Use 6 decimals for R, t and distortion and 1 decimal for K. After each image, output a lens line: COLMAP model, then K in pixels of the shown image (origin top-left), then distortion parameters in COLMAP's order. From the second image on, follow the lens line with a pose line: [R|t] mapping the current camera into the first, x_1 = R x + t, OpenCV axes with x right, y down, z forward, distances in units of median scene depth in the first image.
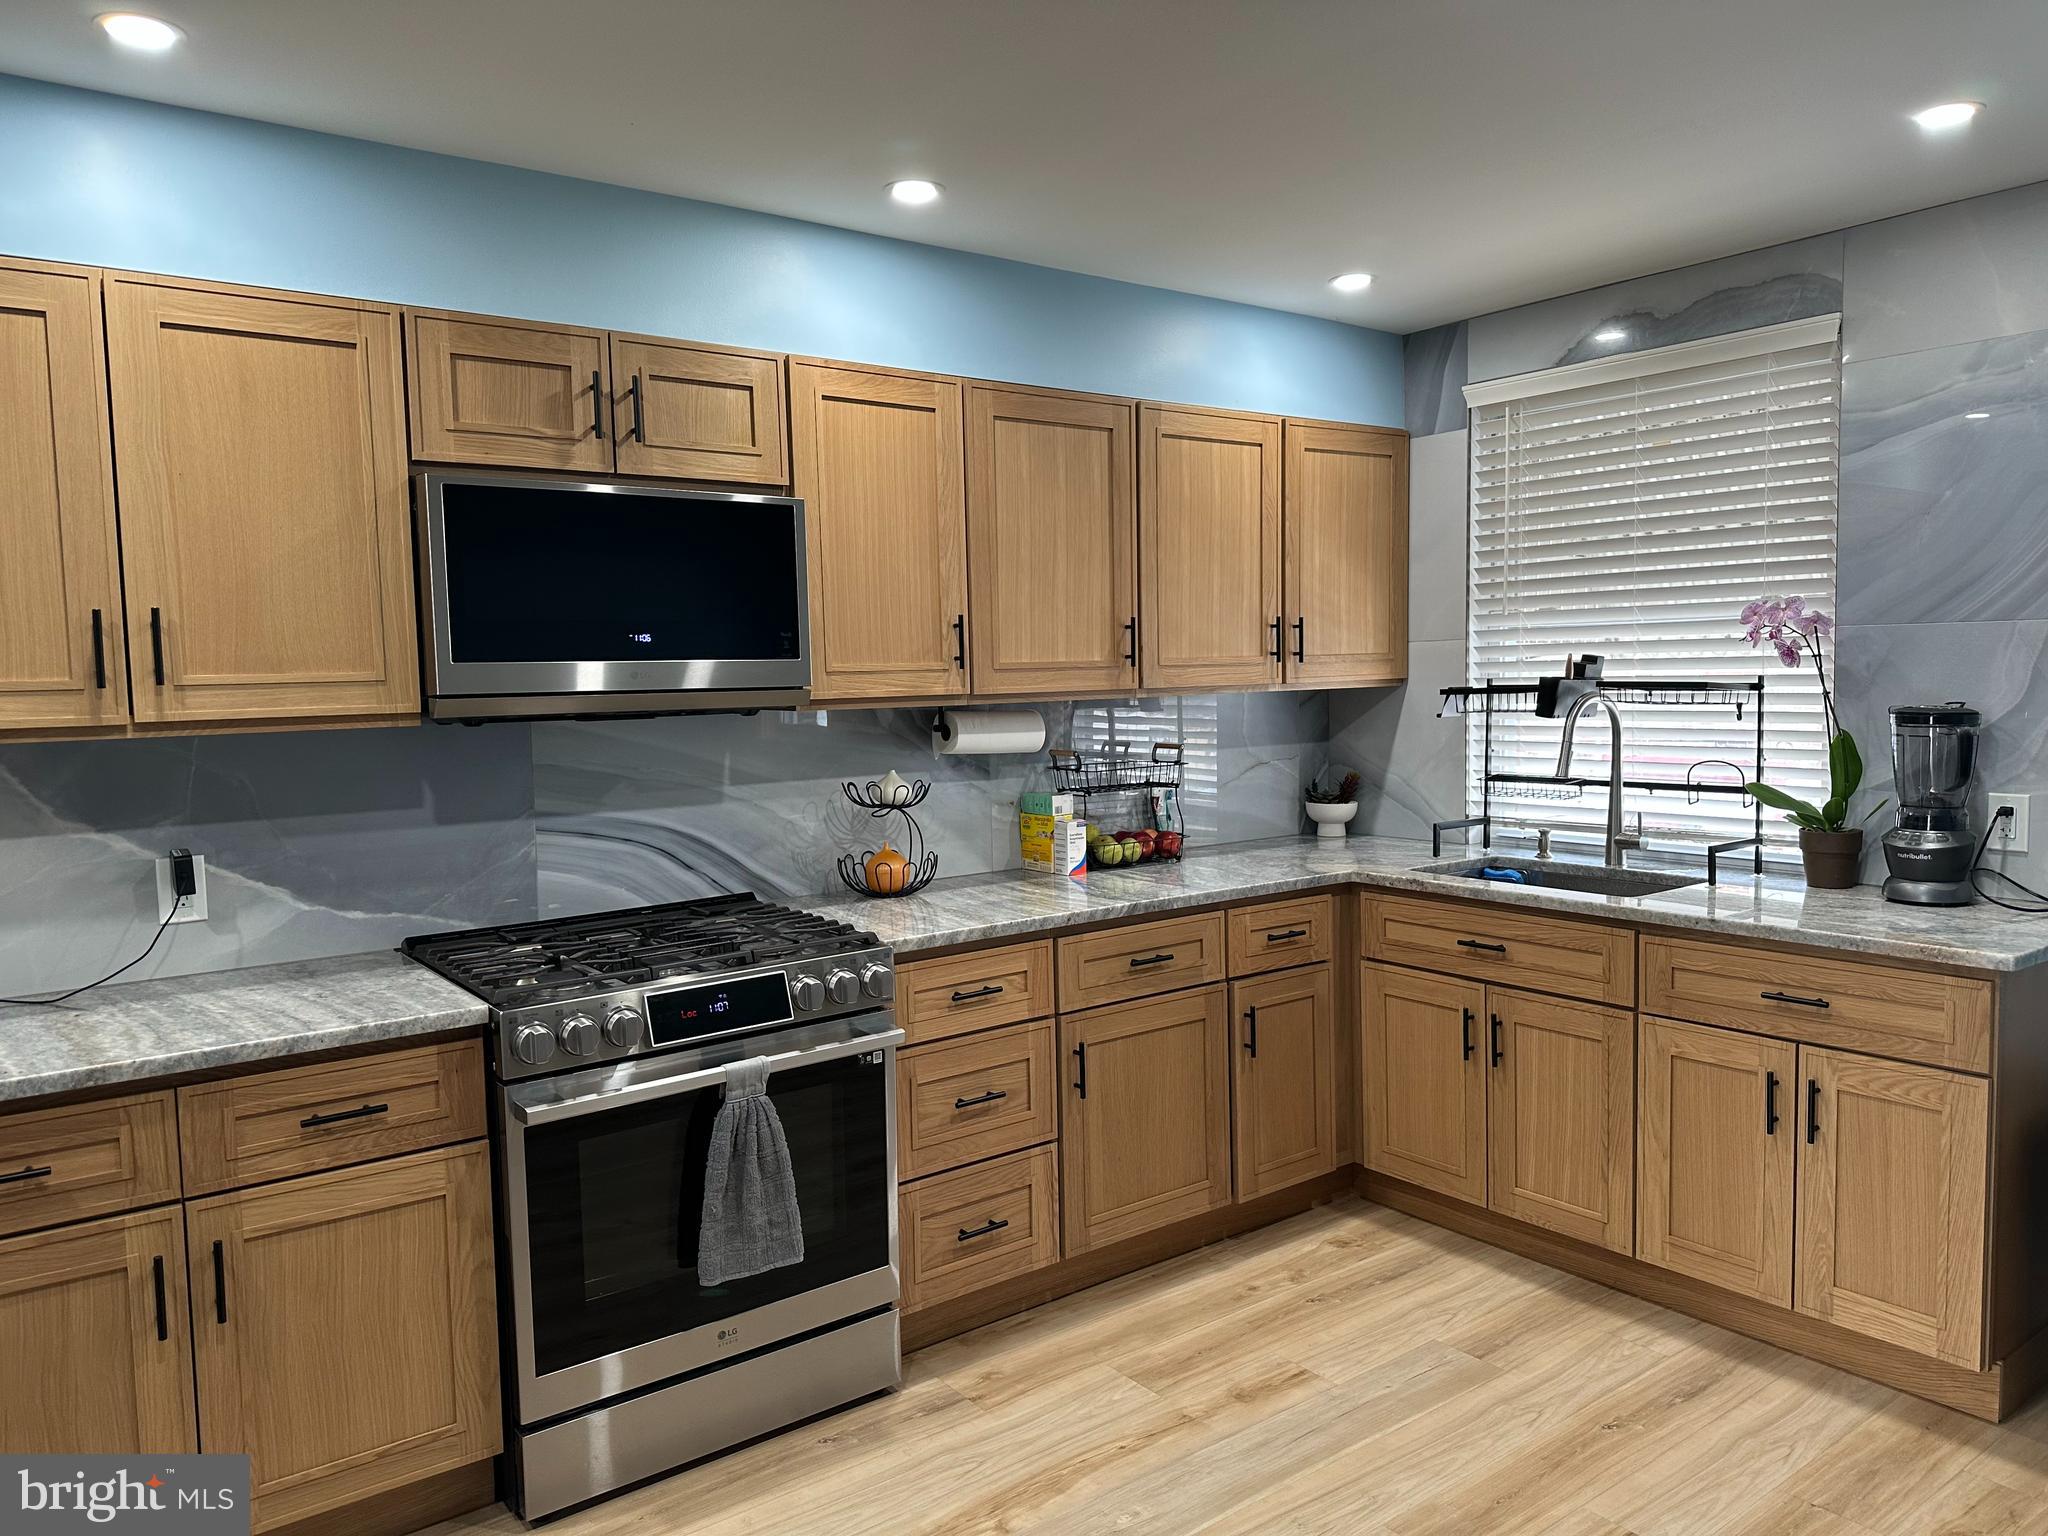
lens RADIAL K [[1452.3, 0, 1026.8], [0, 1452.3, 769.5], [0, 0, 1]] dist [0.049058, -0.054099]
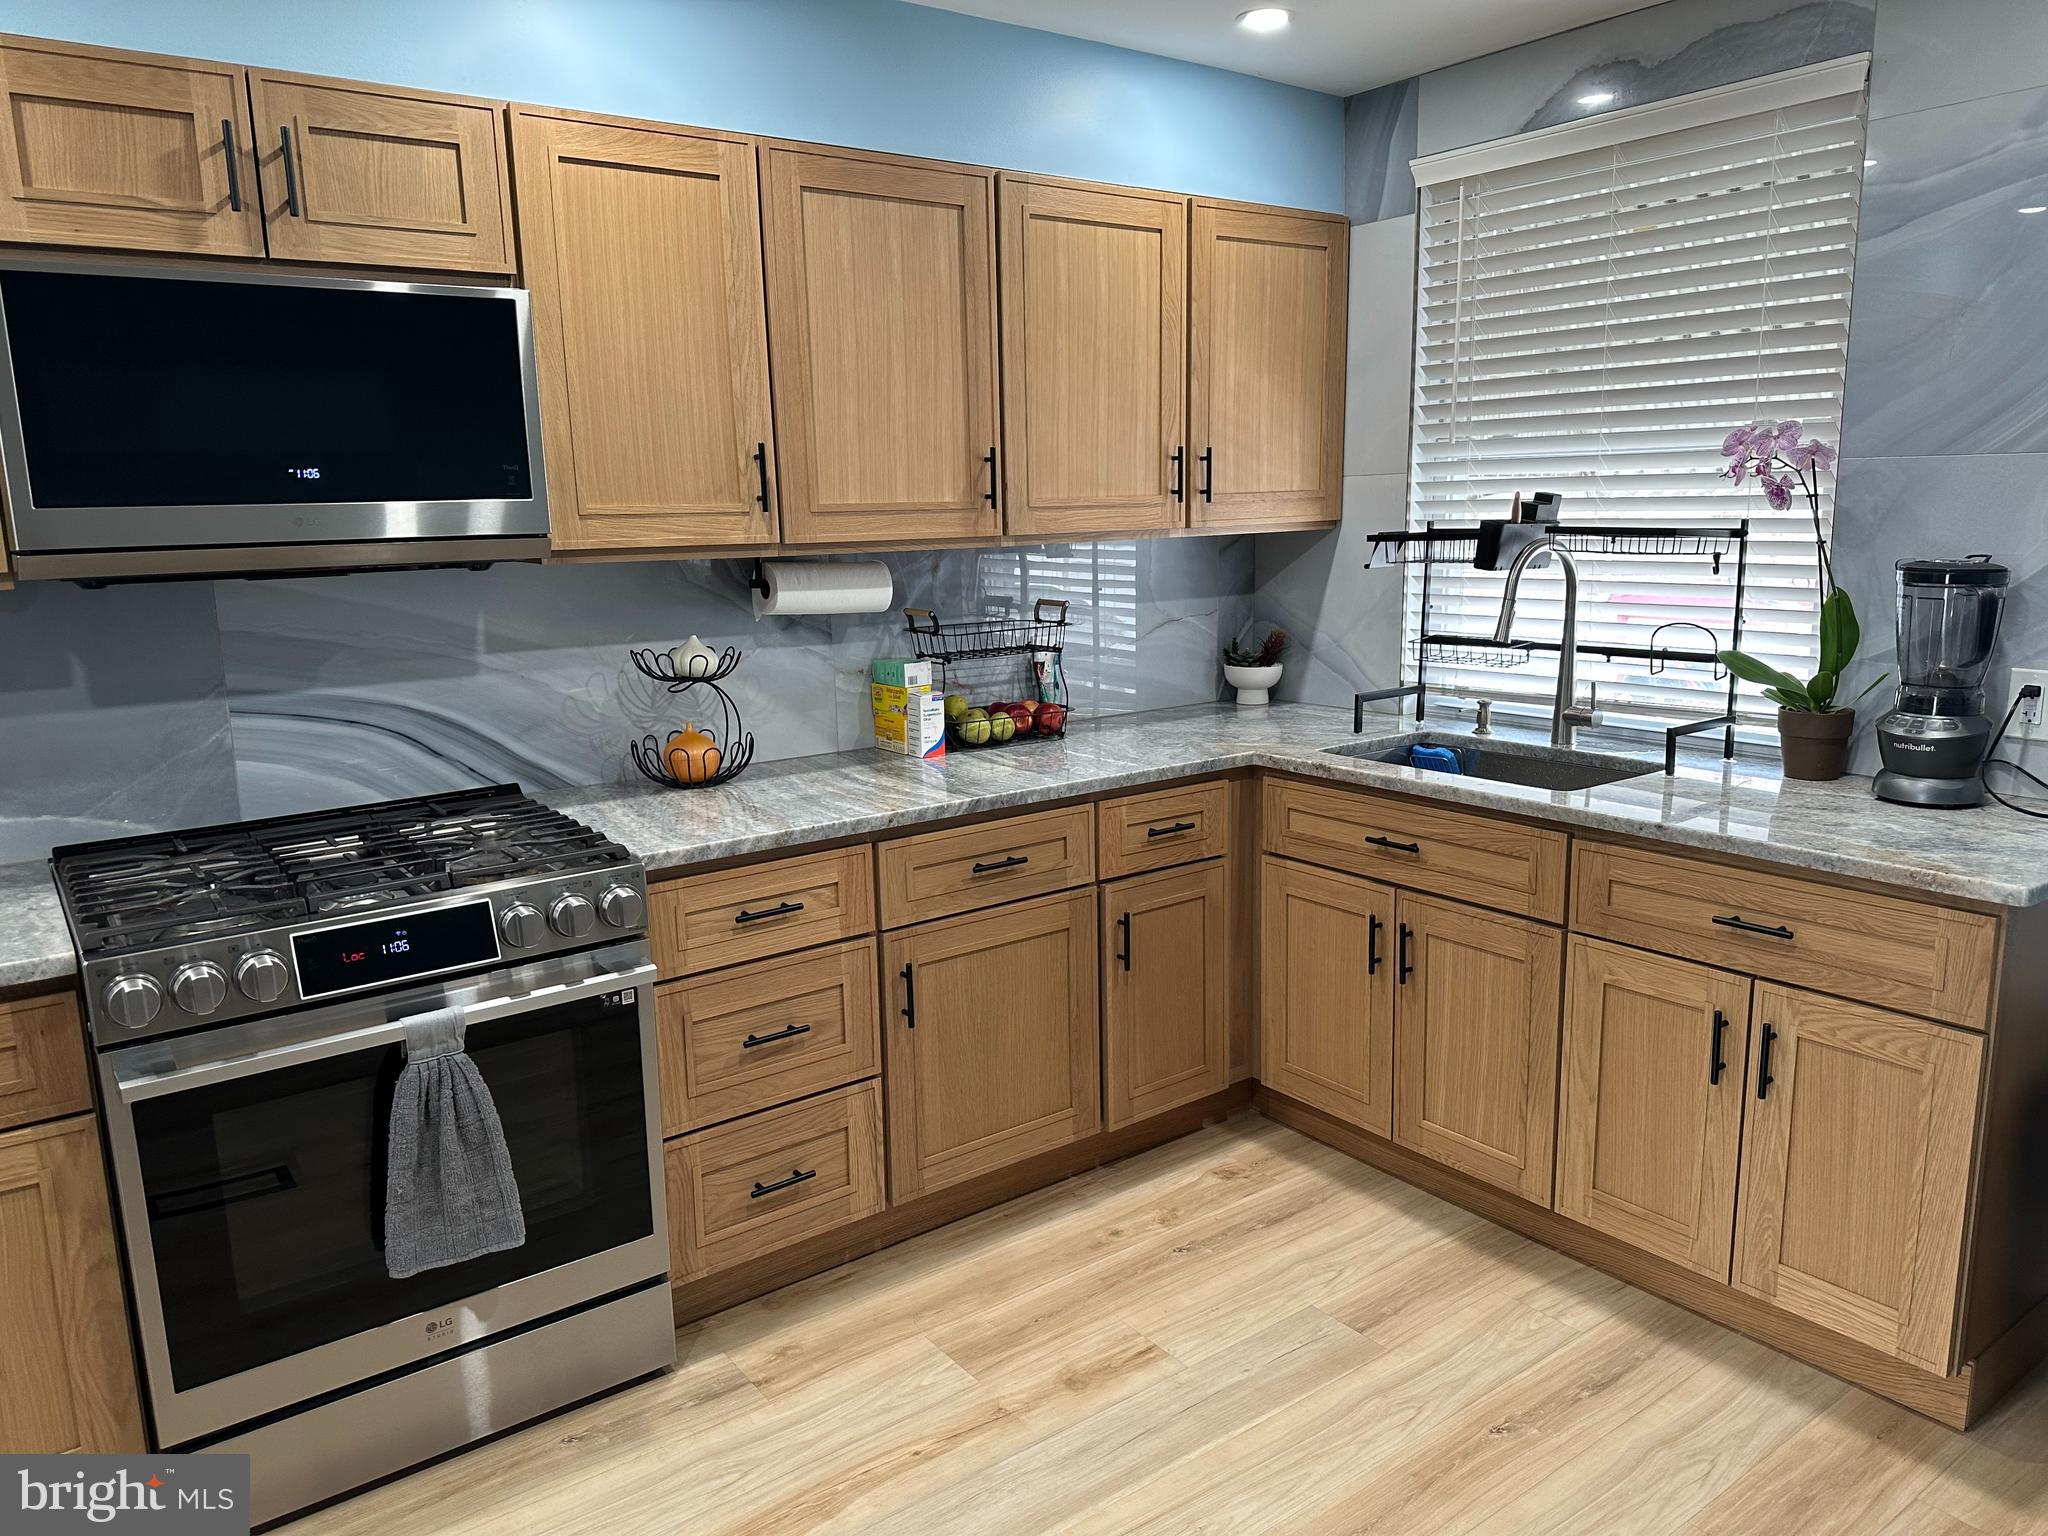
lens RADIAL K [[1452.3, 0, 1025.6], [0, 1452.3, 771.4], [0, 0, 1]] dist [0.049058, -0.054099]
pose [[0.999959, 0.001602, -0.008906, 0.118133], [-0.000552, 0.993175, 0.116630, -0.021853], [0.009032, -0.116620, 0.993135, 0.183876]]
